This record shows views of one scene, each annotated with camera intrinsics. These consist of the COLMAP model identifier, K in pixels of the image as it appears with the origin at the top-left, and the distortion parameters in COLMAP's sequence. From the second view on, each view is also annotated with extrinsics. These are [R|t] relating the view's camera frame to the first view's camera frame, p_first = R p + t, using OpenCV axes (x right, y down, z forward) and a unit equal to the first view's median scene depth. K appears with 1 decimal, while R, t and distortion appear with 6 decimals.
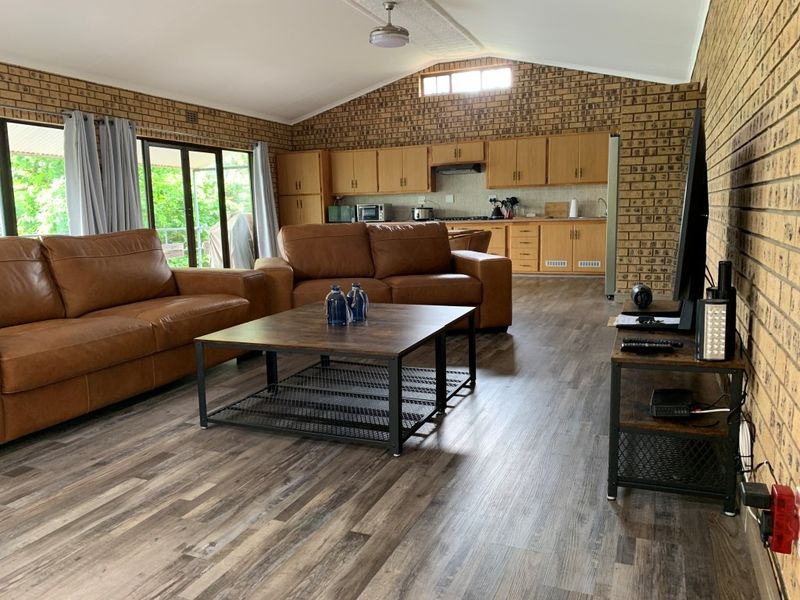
lens RADIAL K [[609.7, 0, 398.9], [0, 609.7, 296.2], [0, 0, 1]] dist [0.050636, -0.061960]
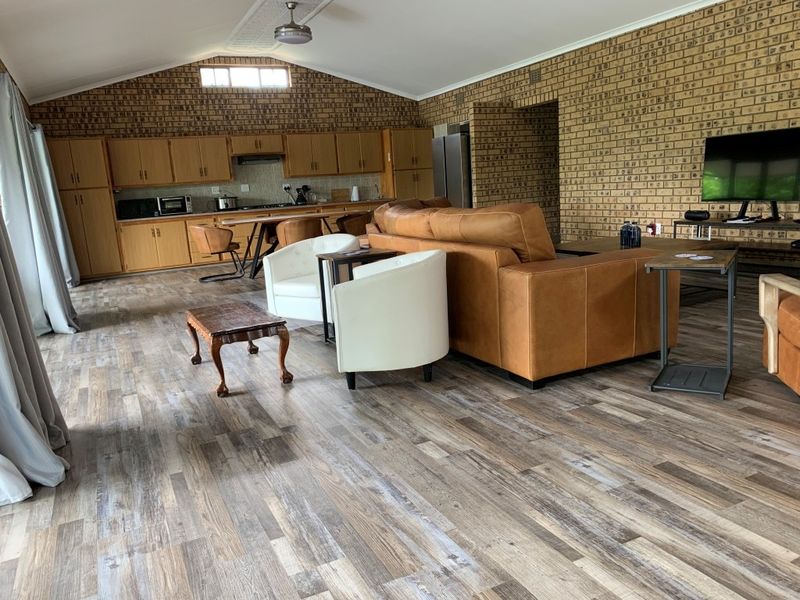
lens RADIAL K [[609.7, 0, 400.7], [0, 609.7, 302.4], [0, 0, 1]] dist [0.050636, -0.061960]
pose [[0.688276, -0.155817, 0.708517, -0.520811], [0.150612, 0.986073, 0.070549, -0.001120], [-0.709642, 0.058154, 0.702158, 0.089347]]
